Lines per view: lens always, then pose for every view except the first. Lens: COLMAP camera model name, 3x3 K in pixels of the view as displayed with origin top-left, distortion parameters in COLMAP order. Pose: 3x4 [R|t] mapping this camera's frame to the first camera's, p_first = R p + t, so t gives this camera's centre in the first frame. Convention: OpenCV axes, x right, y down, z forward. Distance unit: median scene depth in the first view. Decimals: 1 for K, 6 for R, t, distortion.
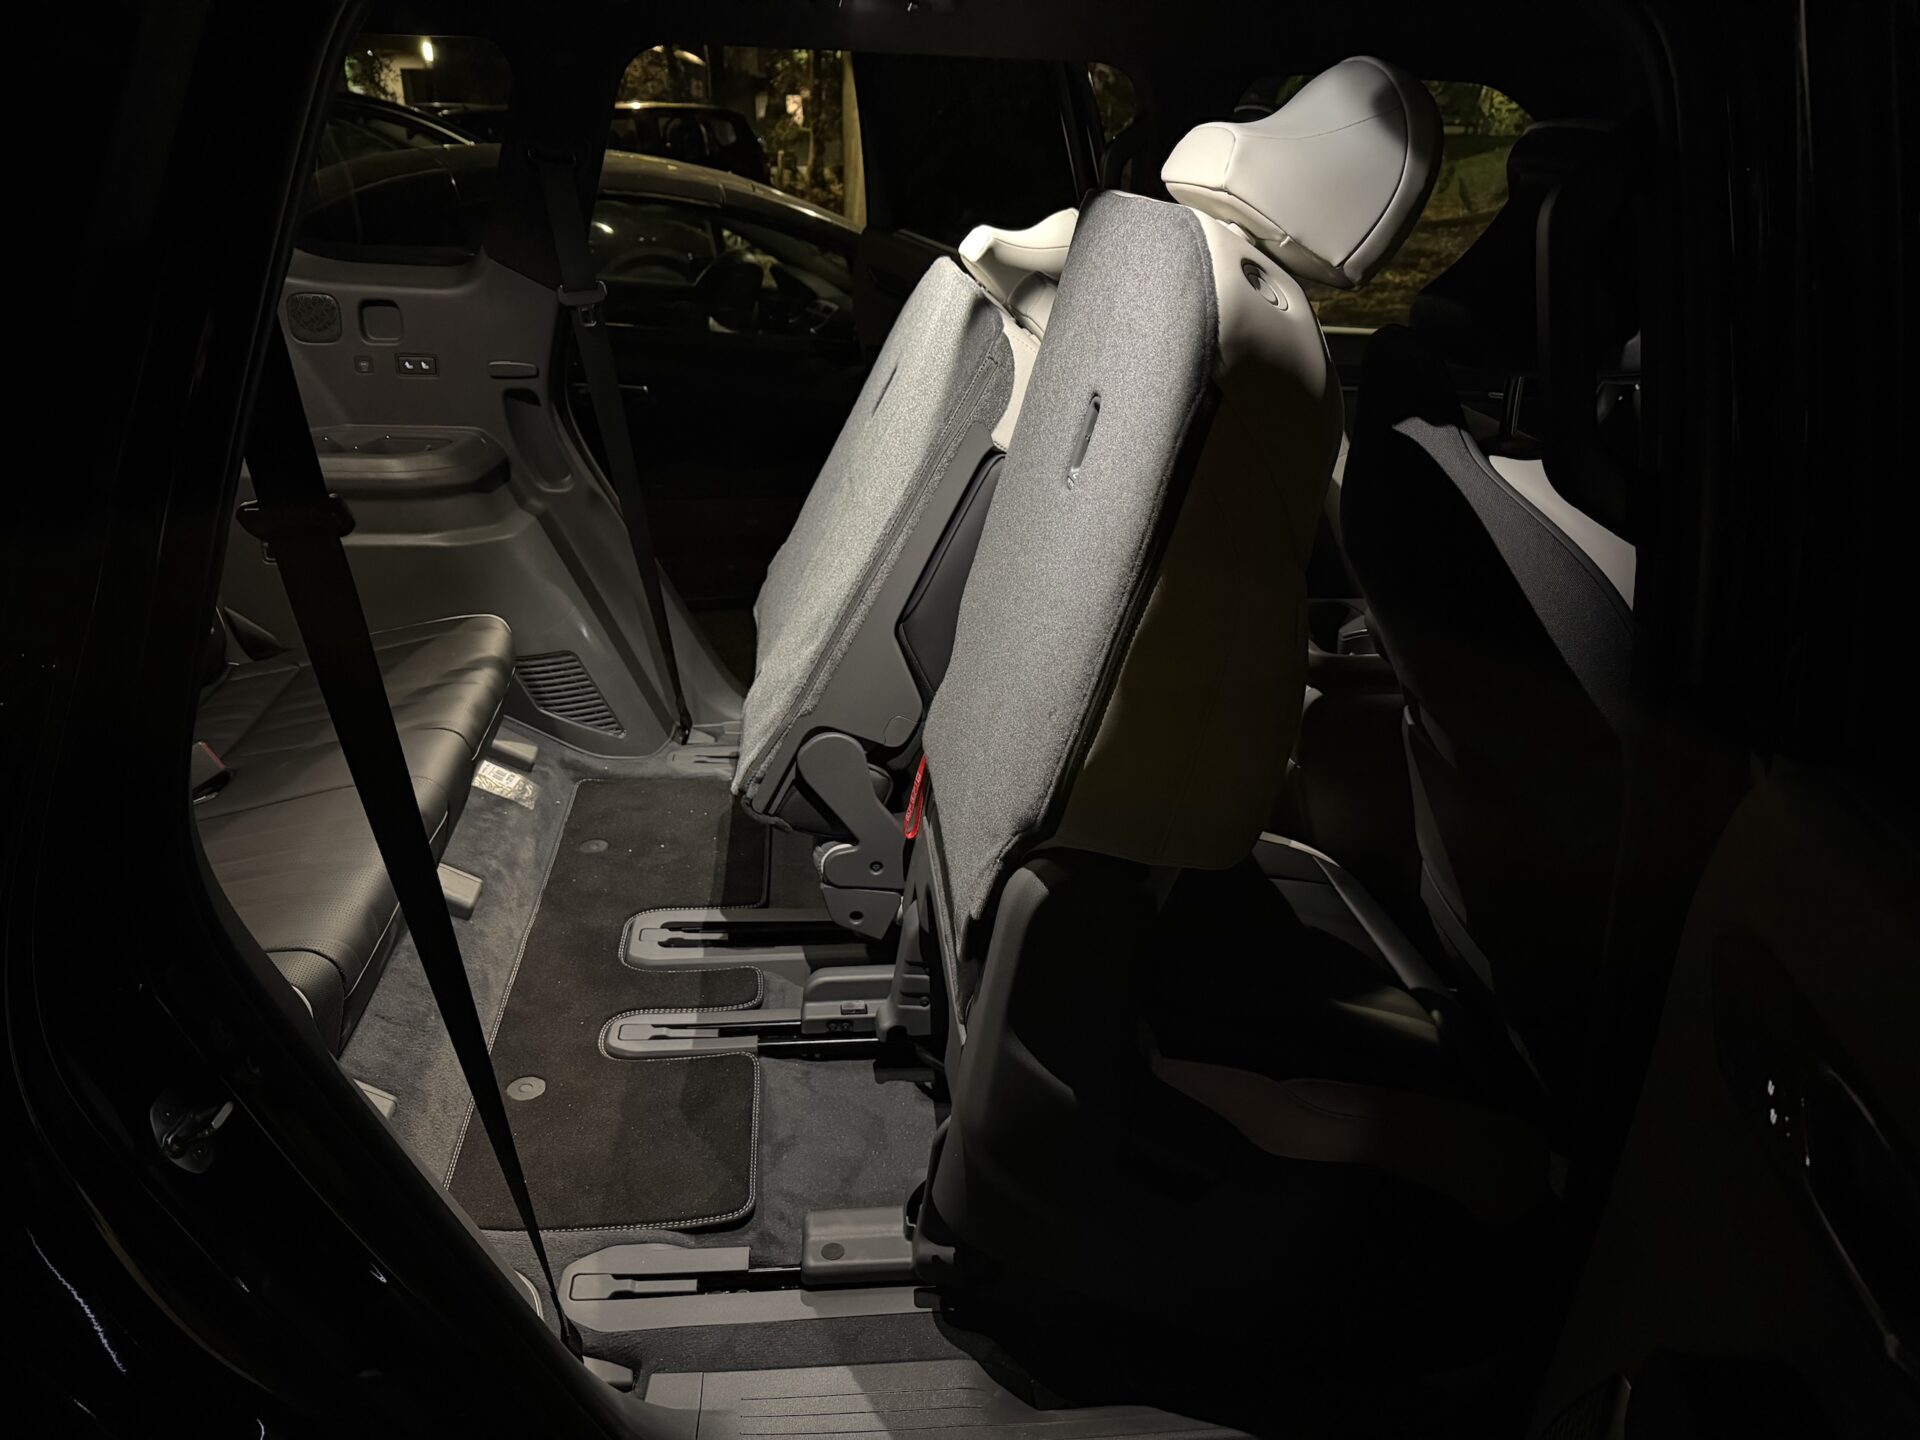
lens RADIAL K [[1315.7, 0, 956.4], [0, 1315.7, 667.7], [0, 0, 1]] dist [0.054983, -0.045763]
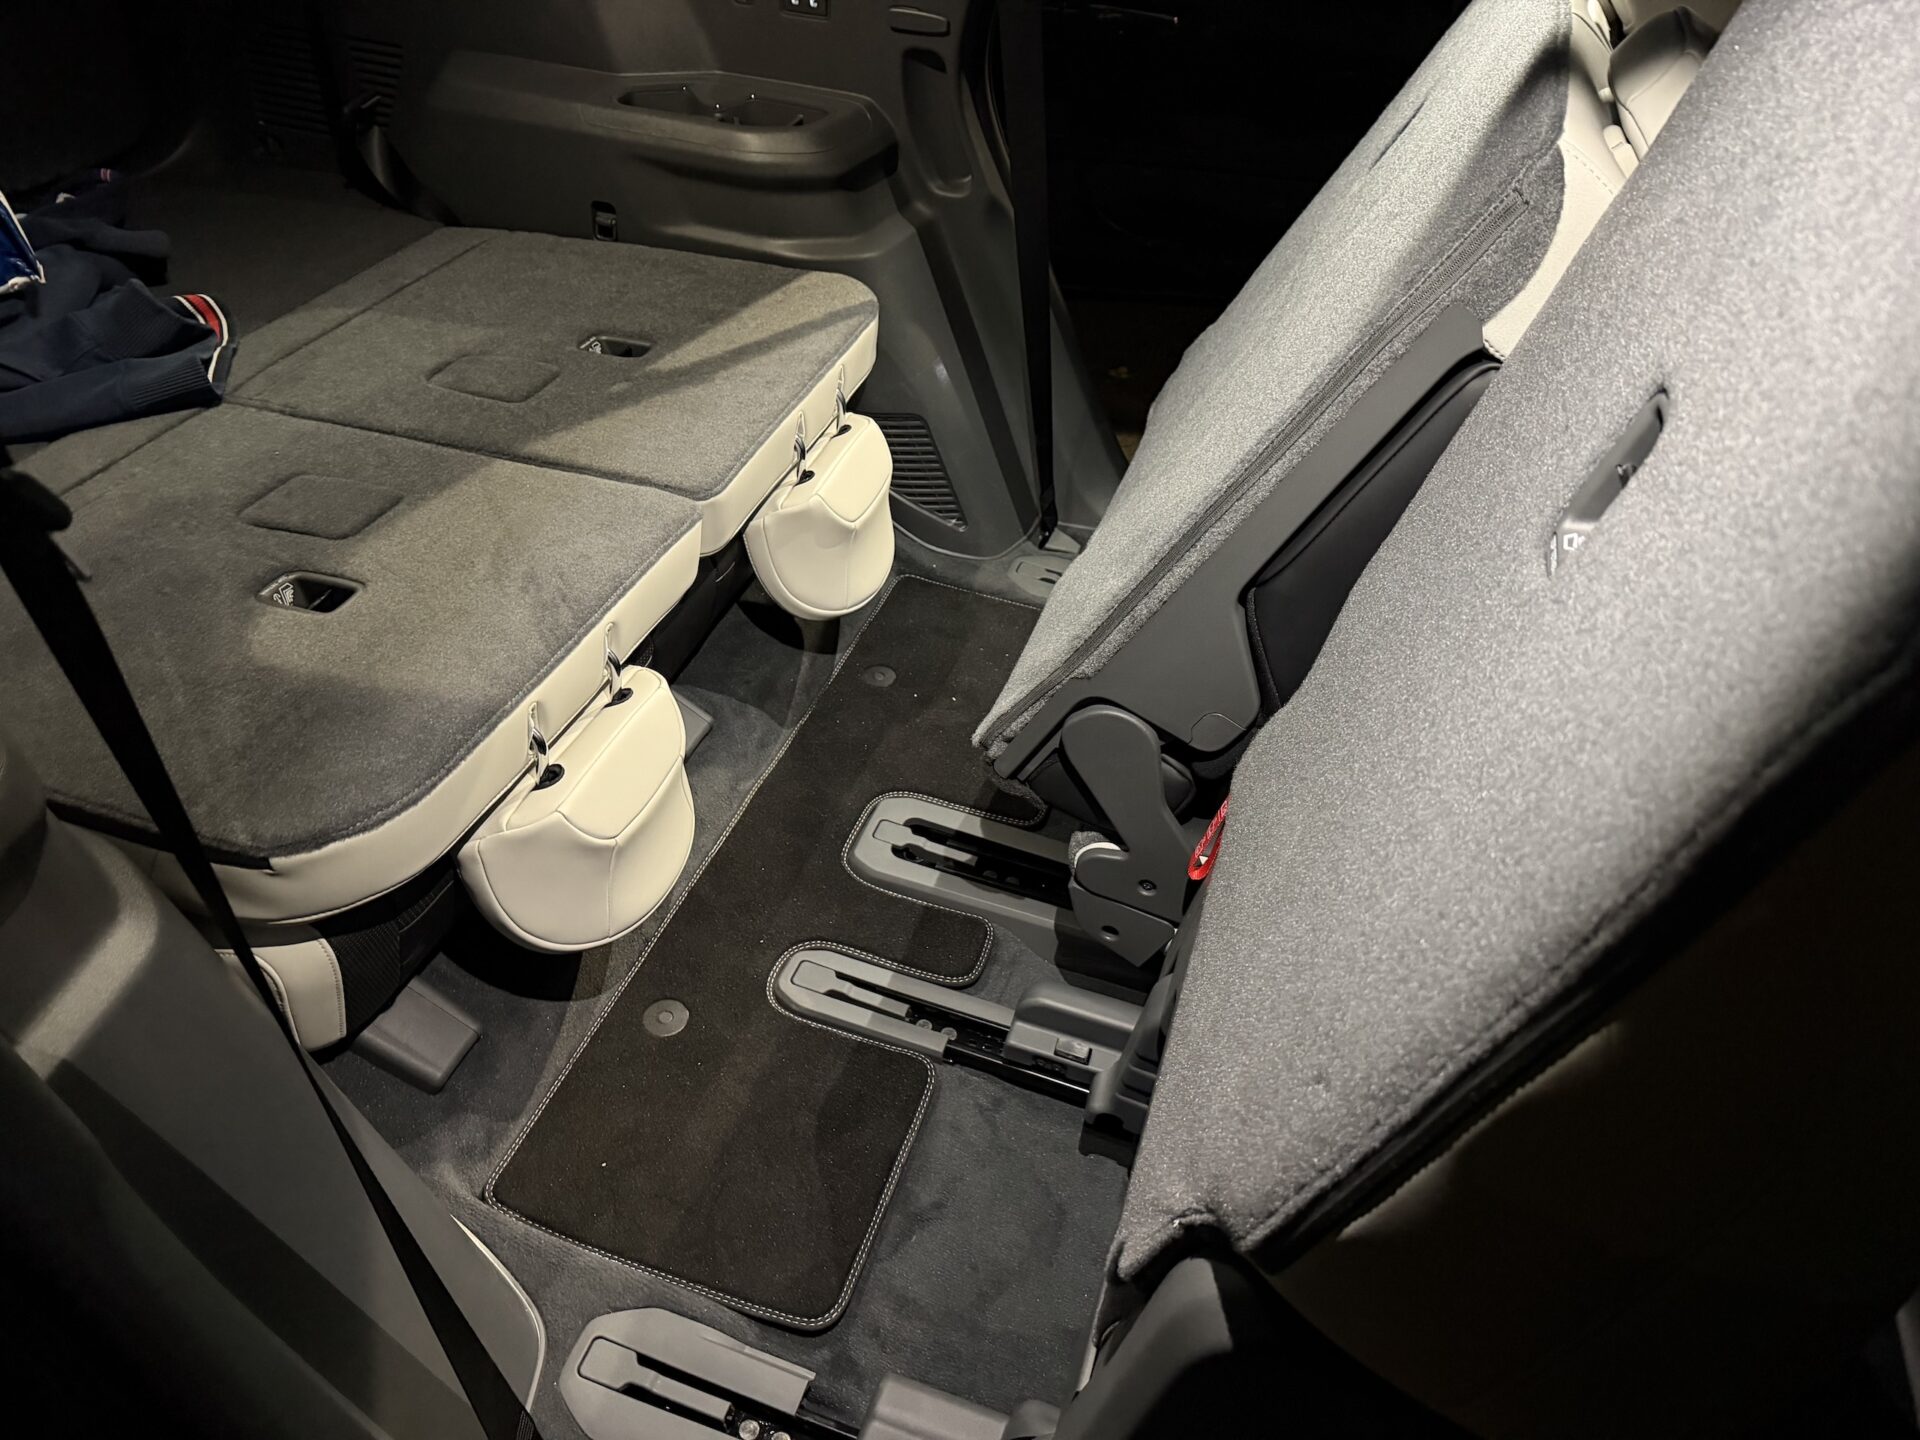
lens RADIAL K [[1306.4, 0, 958.0], [0, 1306.4, 670.6], [0, 0, 1]] dist [0.098432, -0.096479]
pose [[0.902156, 0.281633, -0.326799, 0.047048], [-0.179656, 0.933963, 0.308928, -0.163345], [0.392223, -0.219990, 0.893177, 0.361046]]
